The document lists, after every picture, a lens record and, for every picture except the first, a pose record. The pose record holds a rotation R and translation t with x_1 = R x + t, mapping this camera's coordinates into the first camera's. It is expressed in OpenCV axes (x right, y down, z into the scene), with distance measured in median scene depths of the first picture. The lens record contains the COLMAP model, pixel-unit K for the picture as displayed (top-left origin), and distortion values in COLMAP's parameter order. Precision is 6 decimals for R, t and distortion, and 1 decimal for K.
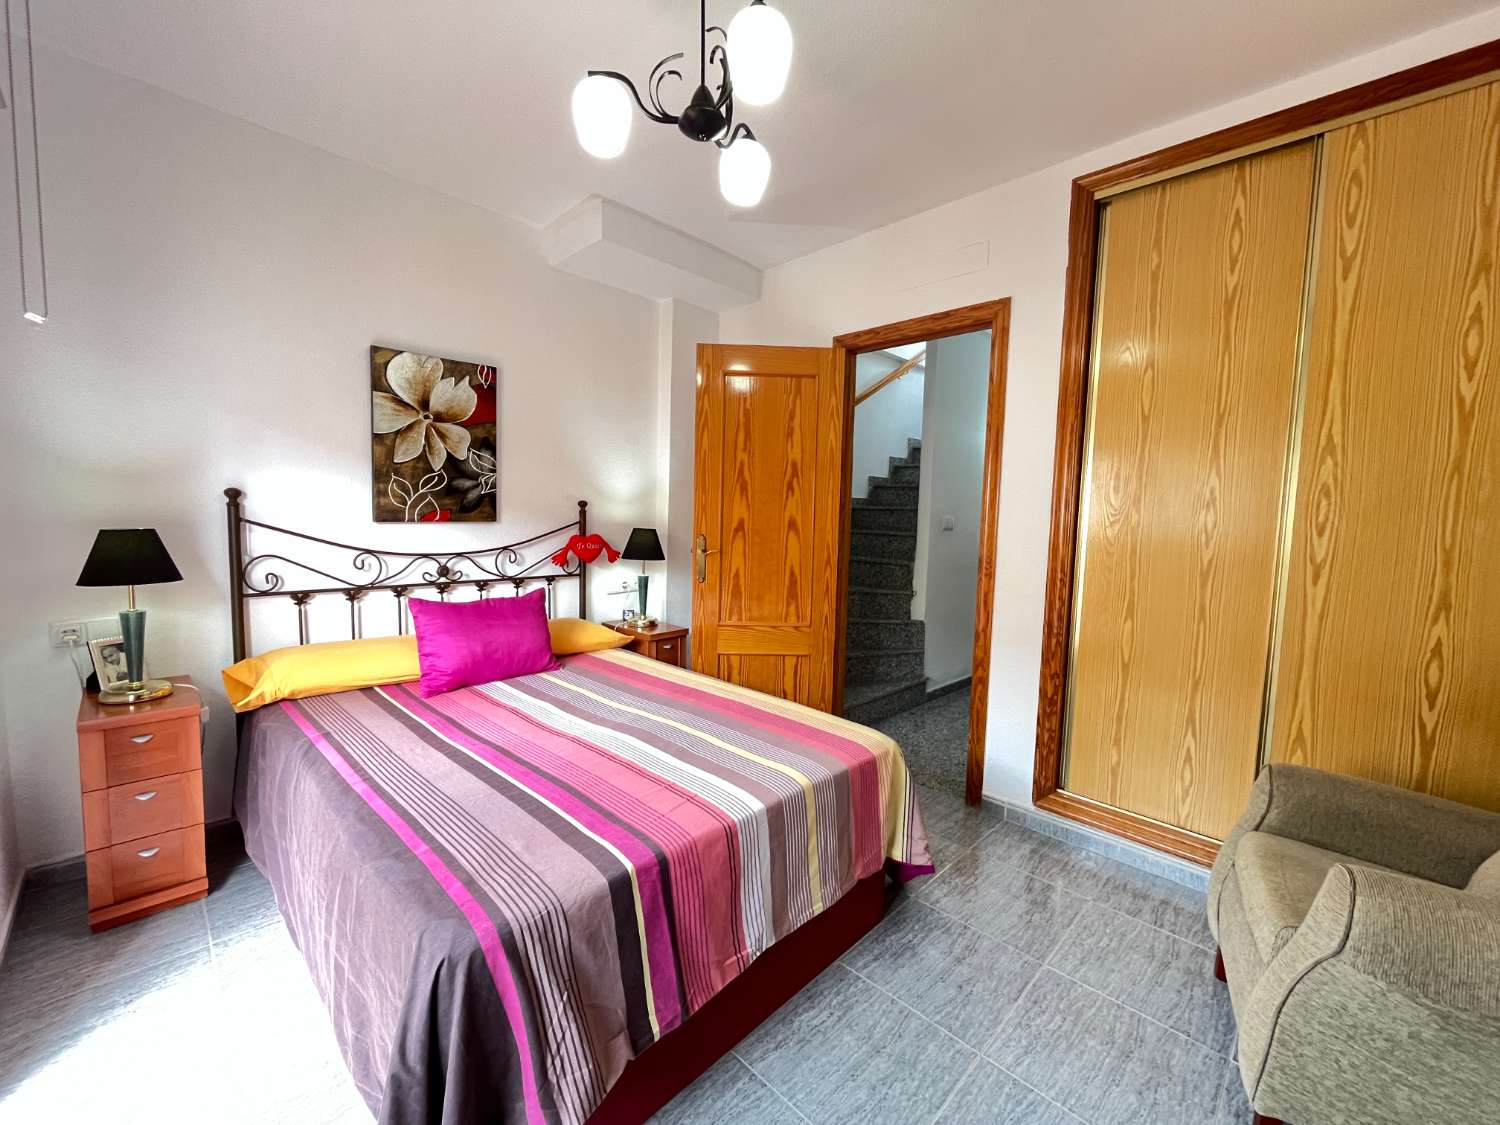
lens RADIAL K [[612.3, 0, 746.5], [0, 612.3, 559.2], [0, 0, 1]] dist [-0.002965, 0.000182]
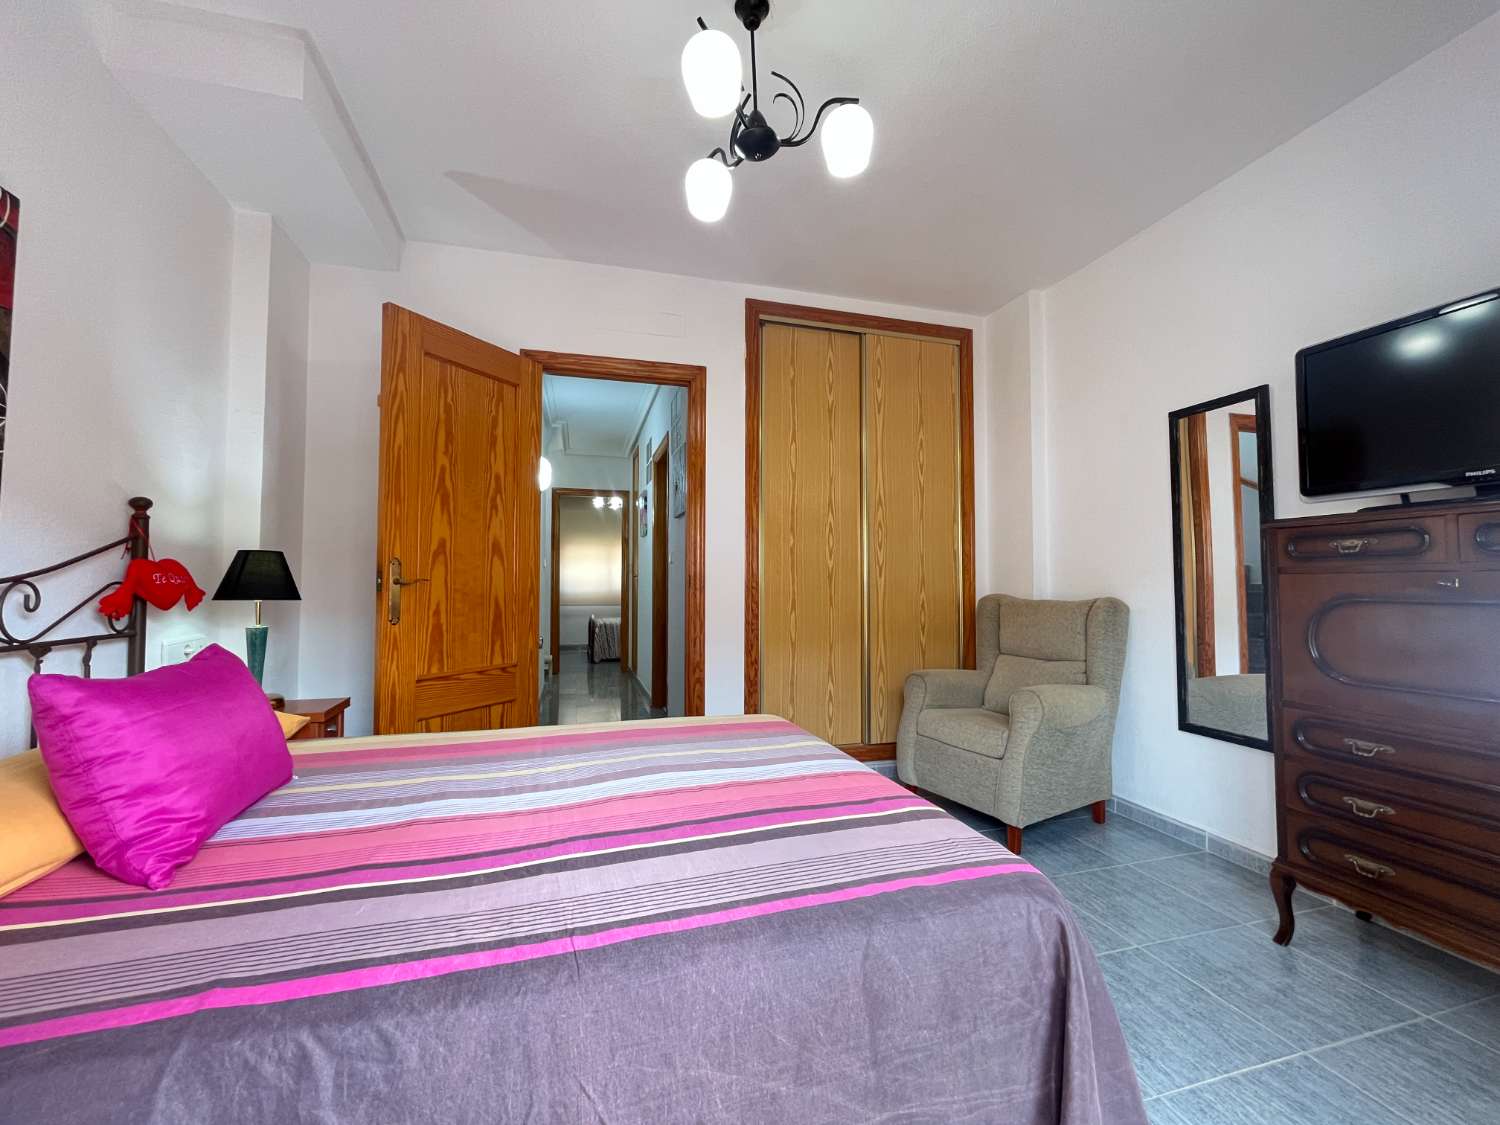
lens RADIAL K [[612.3, 0, 749.8], [0, 612.3, 558.7], [0, 0, 1]] dist [-0.002965, 0.000182]
pose [[0.486891, 0.009448, 0.873411, -0.577467], [0.081280, 0.995113, -0.056075, 0.040852], [-0.869673, 0.098293, 0.483744, 0.322176]]
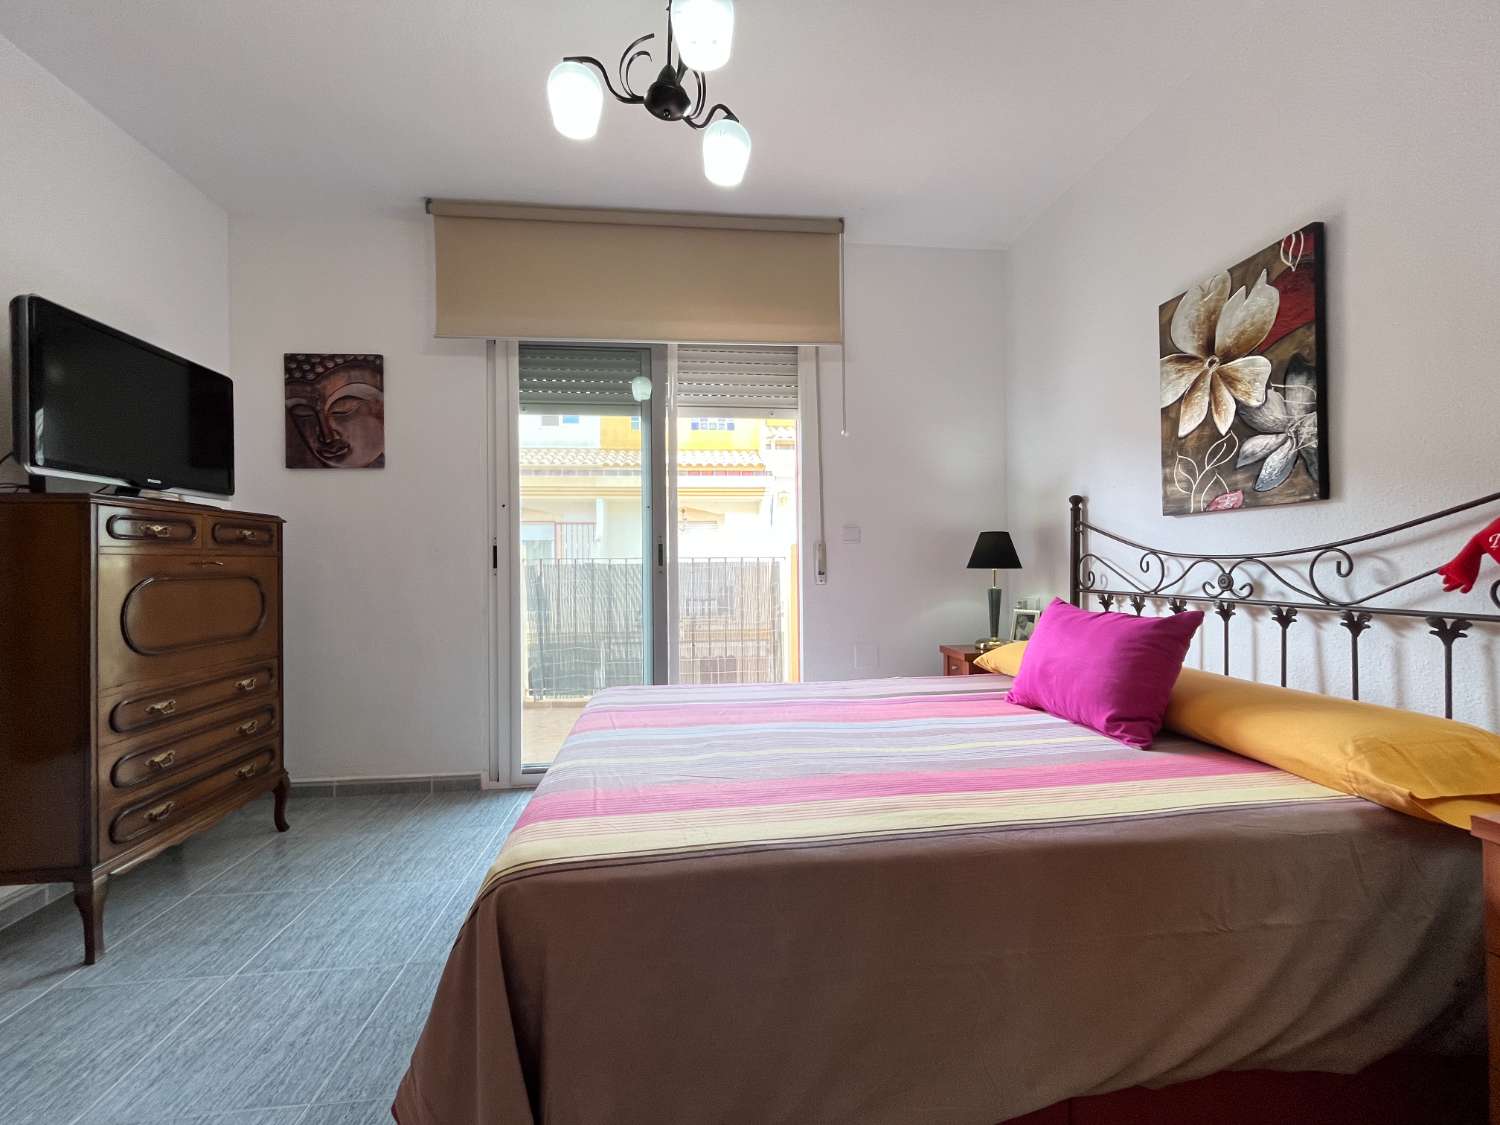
lens RADIAL K [[612.3, 0, 755.0], [0, 612.3, 564.0], [0, 0, 1]] dist [-0.002965, 0.000182]
pose [[-0.635598, -0.015193, -0.771871, 0.356368], [-0.065577, 0.997255, 0.034369, 0.011314], [0.769230, 0.072462, -0.634850, 1.045332]]
